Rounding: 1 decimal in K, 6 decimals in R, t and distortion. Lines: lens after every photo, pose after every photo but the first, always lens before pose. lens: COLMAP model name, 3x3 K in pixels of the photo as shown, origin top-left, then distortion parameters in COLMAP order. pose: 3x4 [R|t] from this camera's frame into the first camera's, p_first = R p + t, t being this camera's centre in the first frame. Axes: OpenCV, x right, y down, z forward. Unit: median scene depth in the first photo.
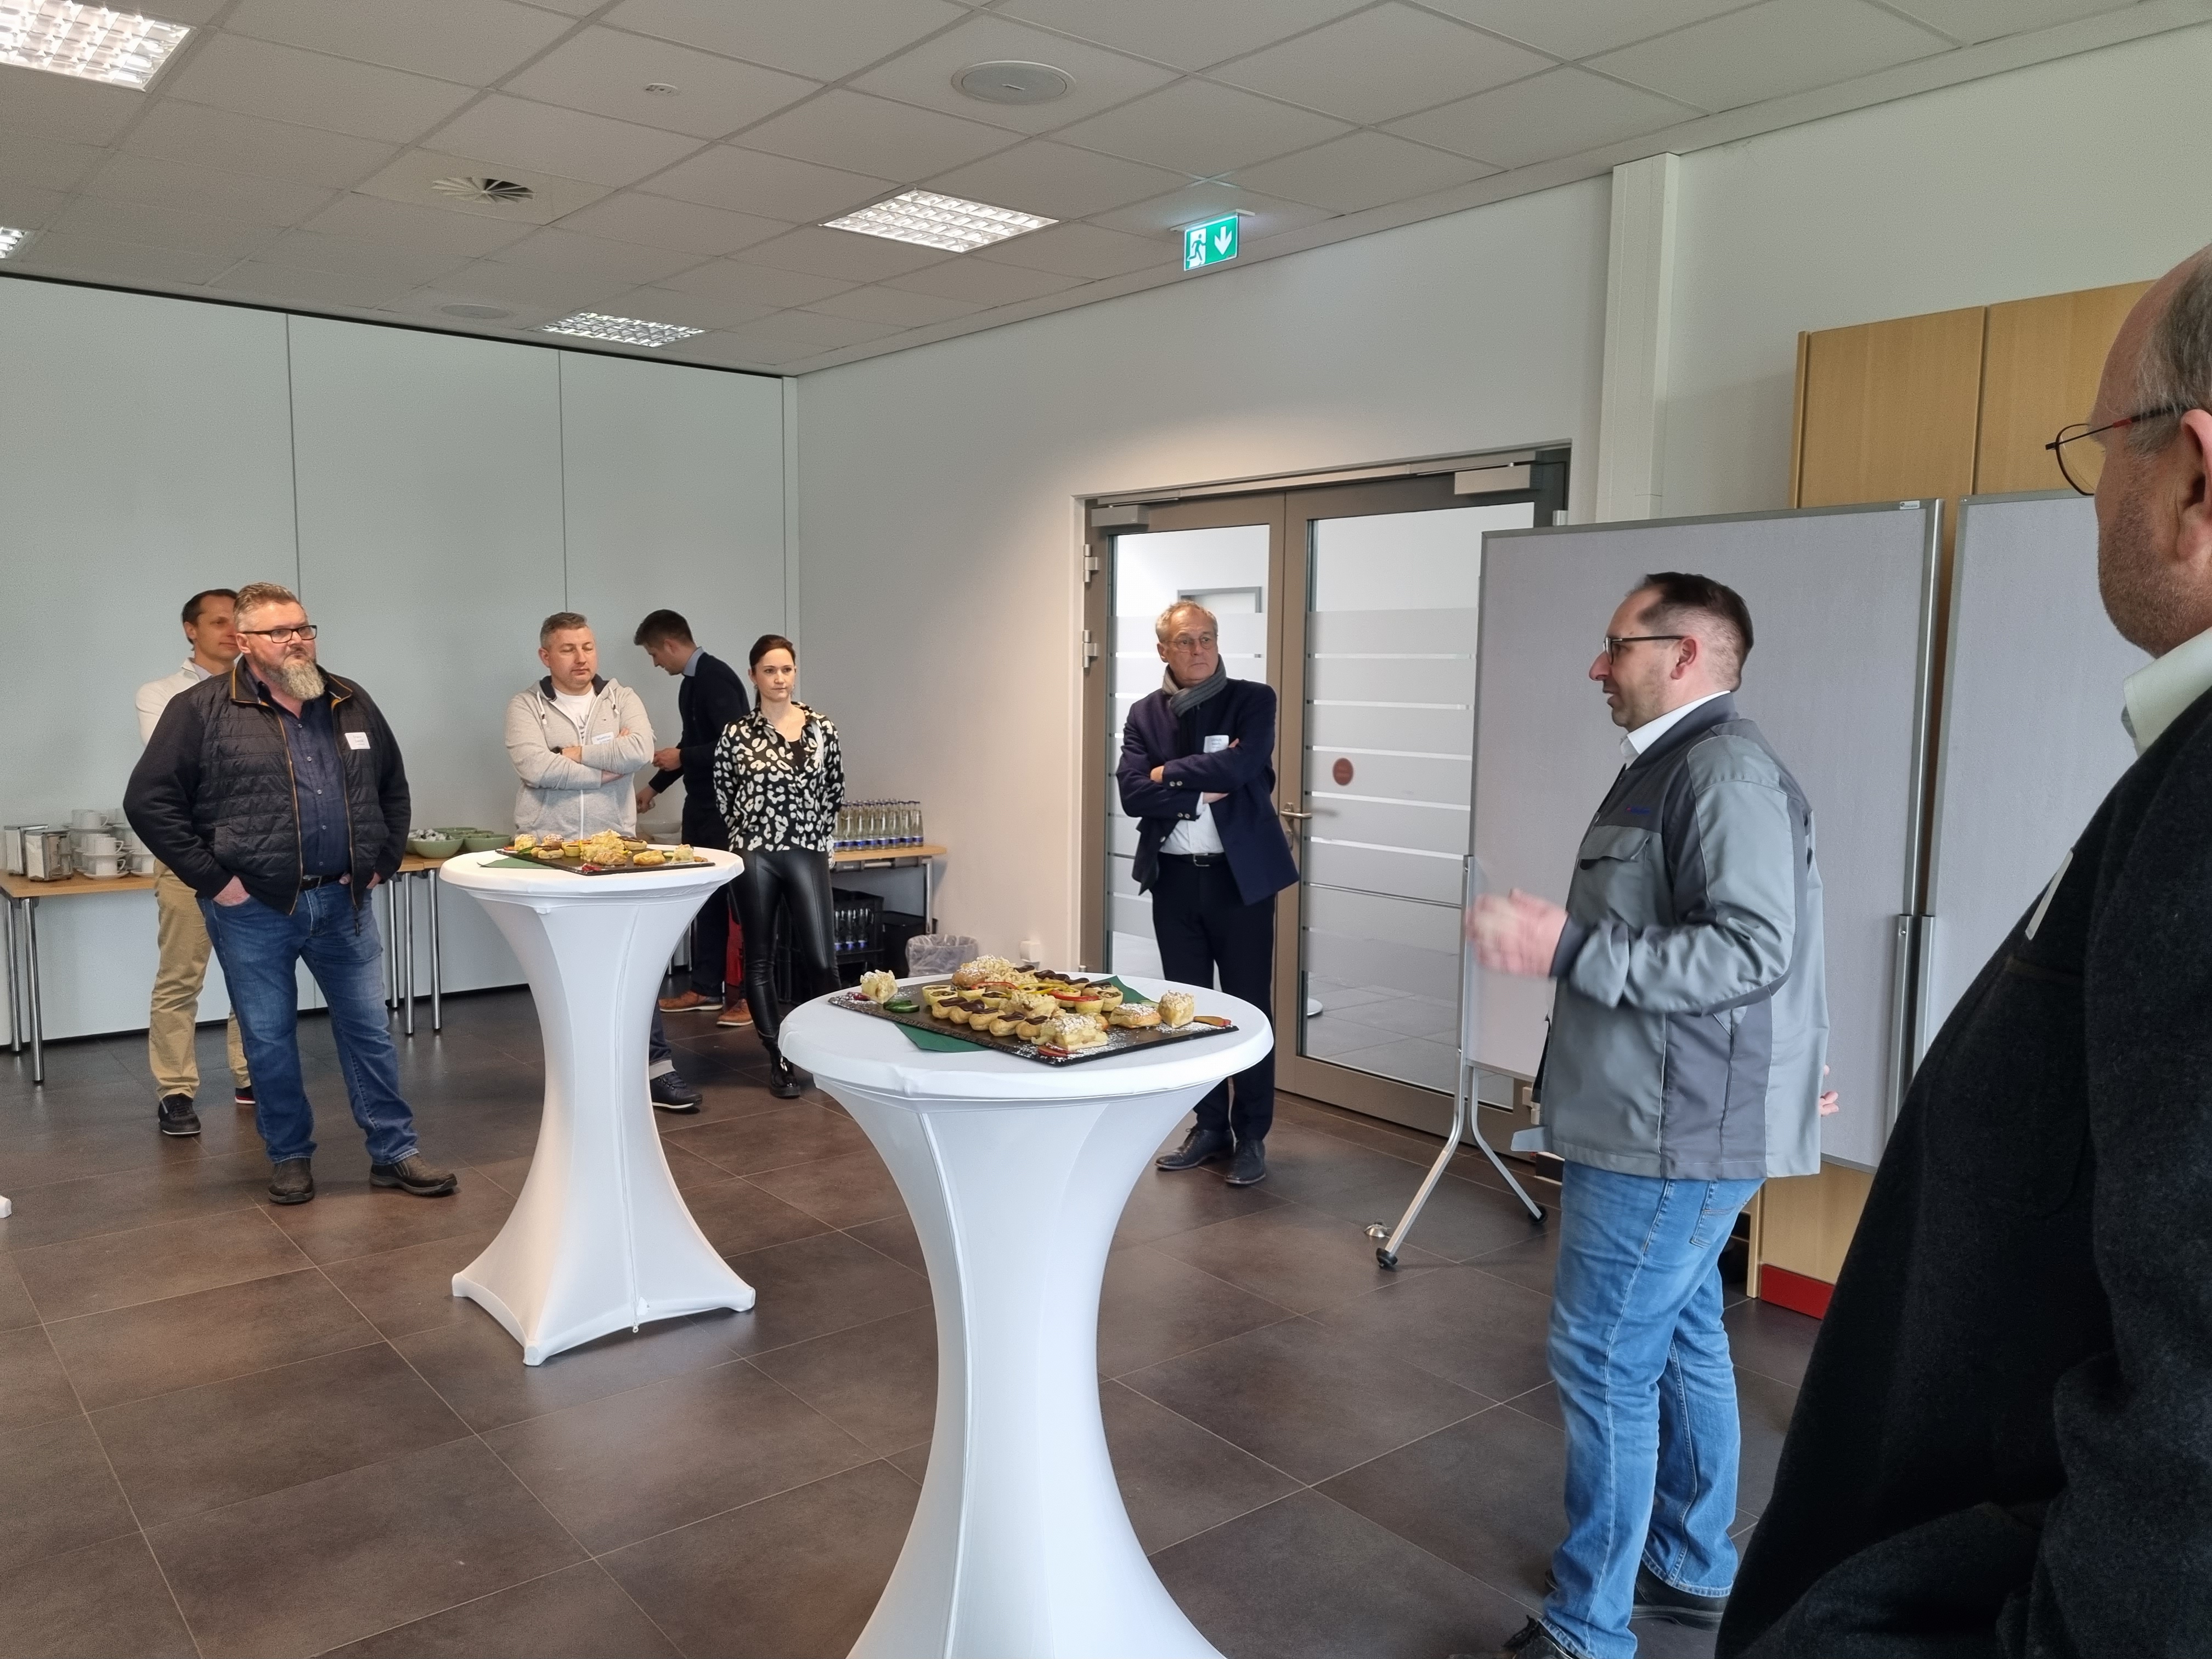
lens RADIAL K [[1677.9, 0, 1103.1], [0, 1677.9, 846.2], [0, 0, 1]] dist [0.076601, -0.065415]
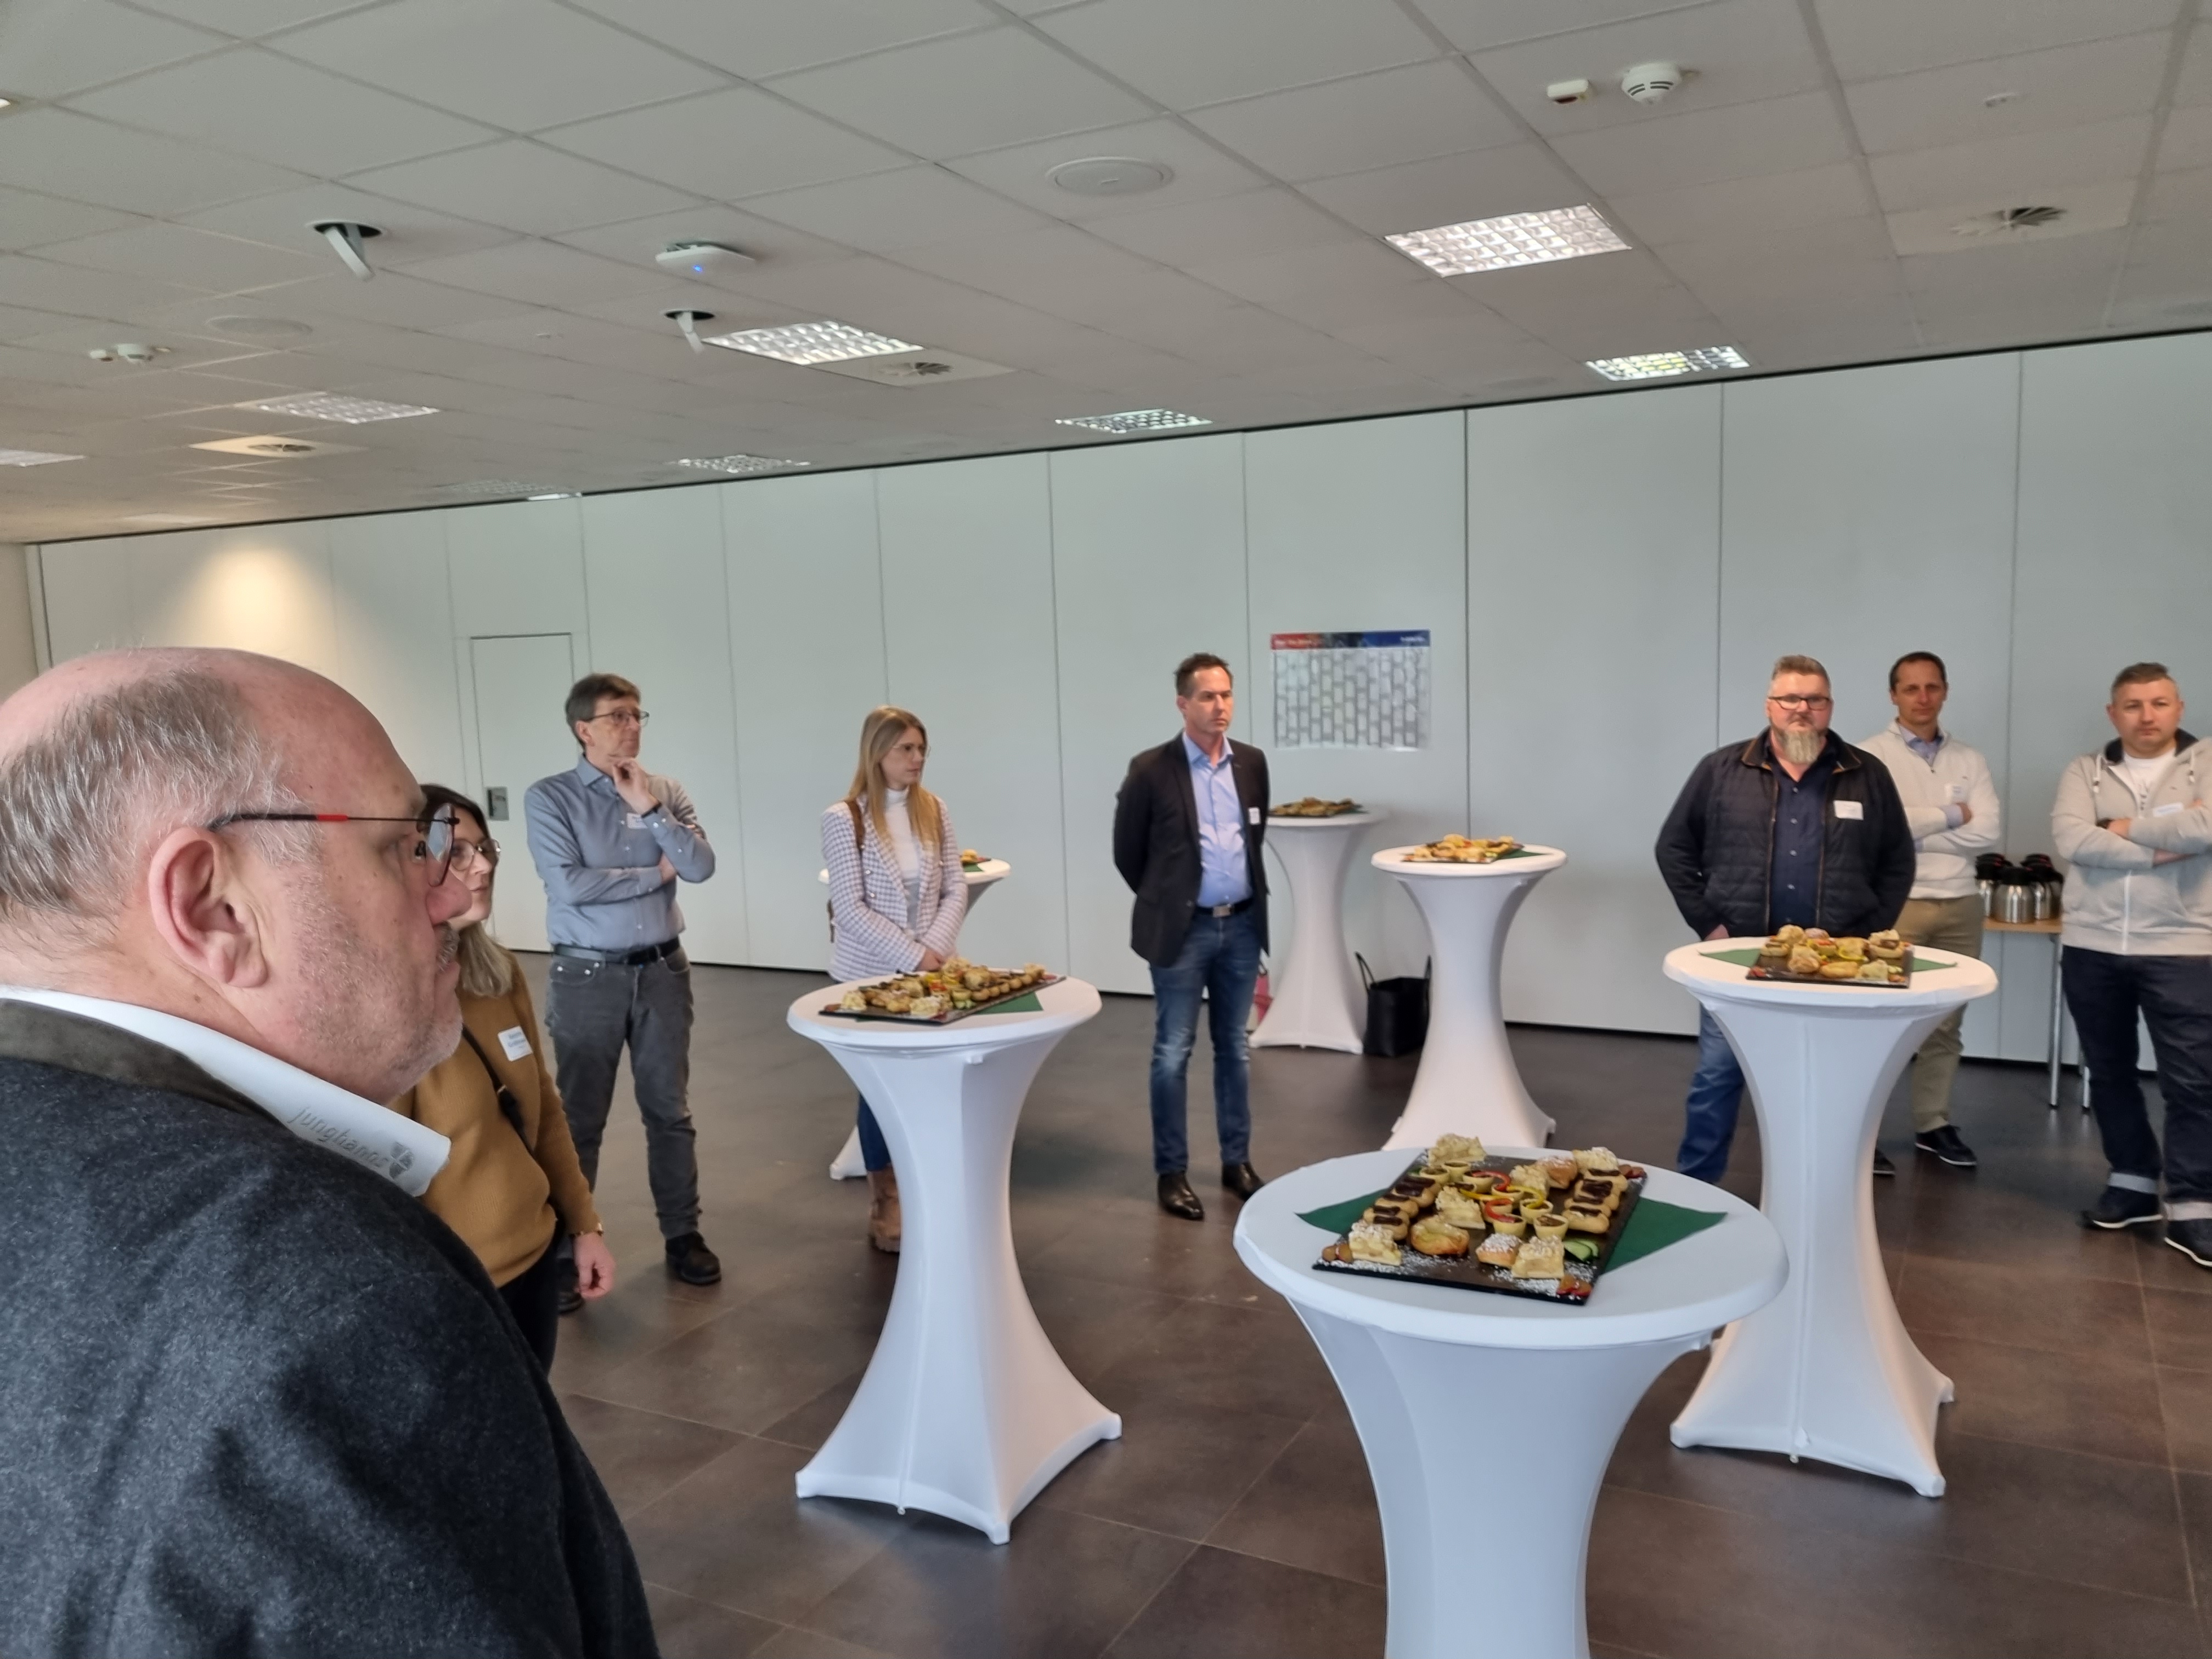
lens RADIAL K [[1675.0, 0, 1106.5], [0, 1675.0, 870.6], [0, 0, 1]] dist [0.061796, -0.046250]
pose [[0.389986, 0.092761, -0.916137, 0.304804], [-0.072327, 0.994925, 0.069950, -0.060204], [0.917976, 0.038982, 0.394716, 0.188872]]
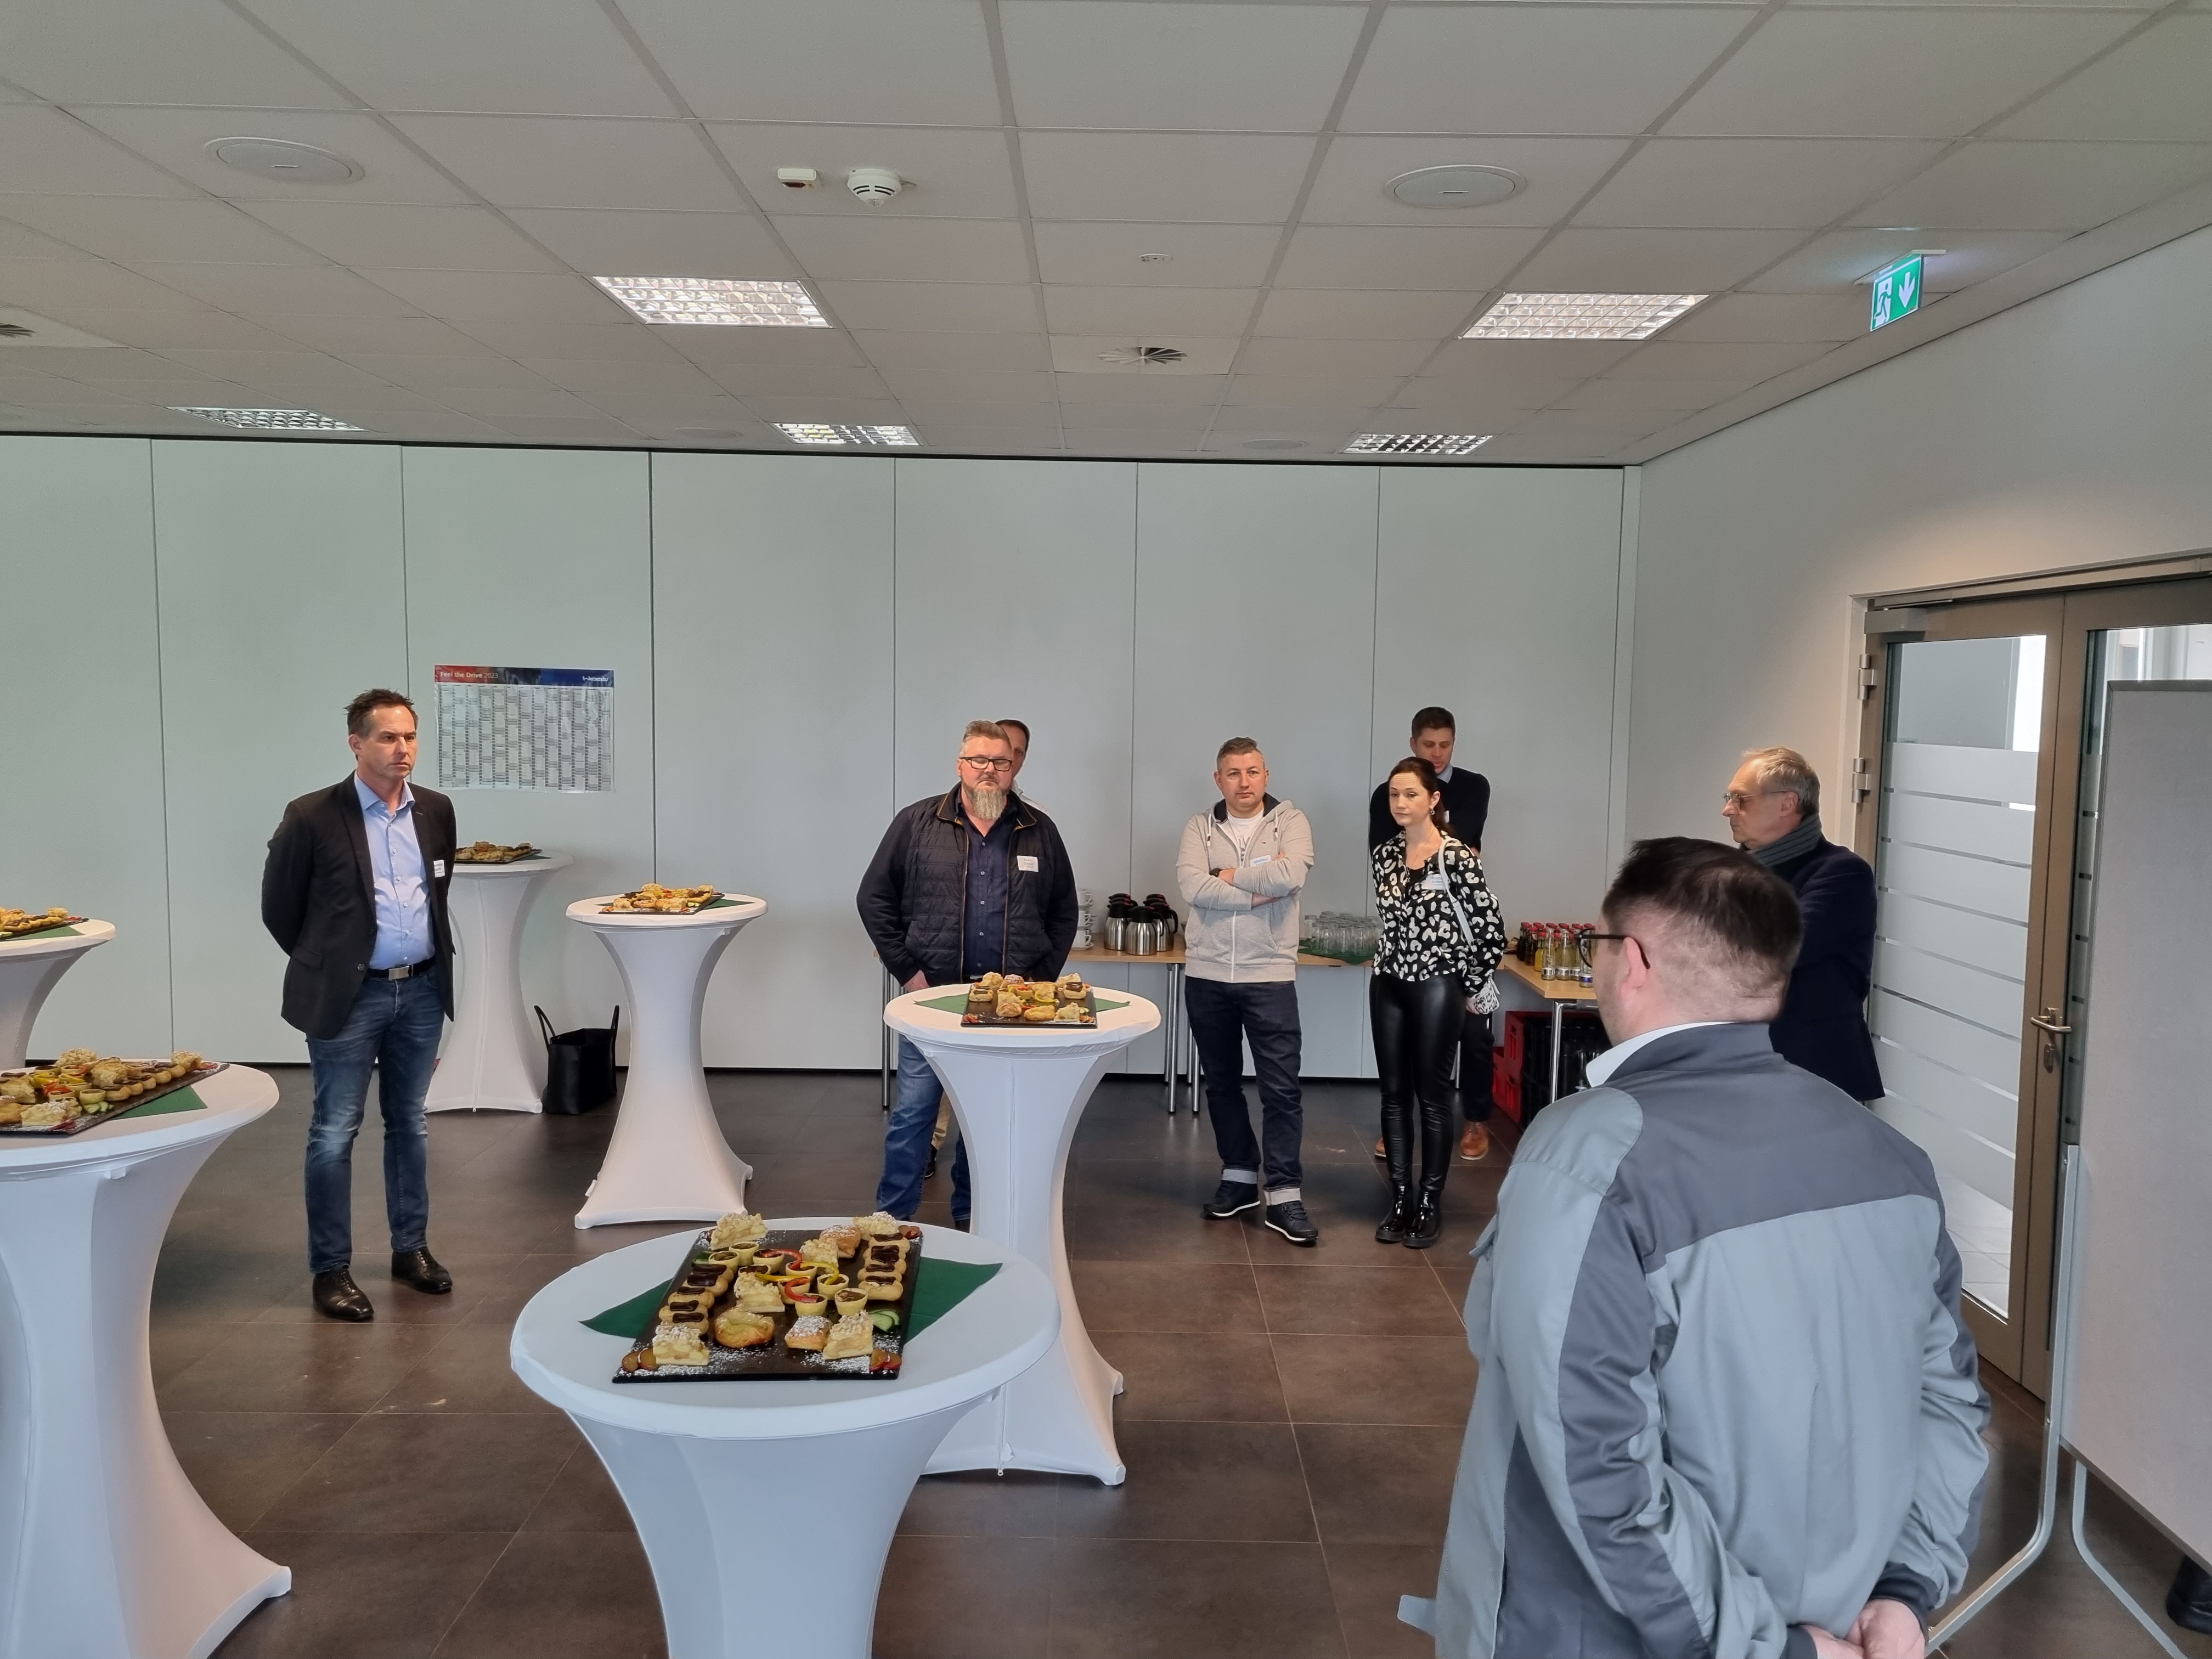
lens RADIAL K [[1677.9, 0, 1103.1], [0, 1677.9, 846.2], [0, 0, 1]] dist [0.076601, -0.065415]
pose [[0.778579, 0.061576, -0.624519, 0.281888], [-0.081180, 0.996695, -0.002935, -0.067825], [0.622274, 0.052984, 0.781004, 0.163508]]
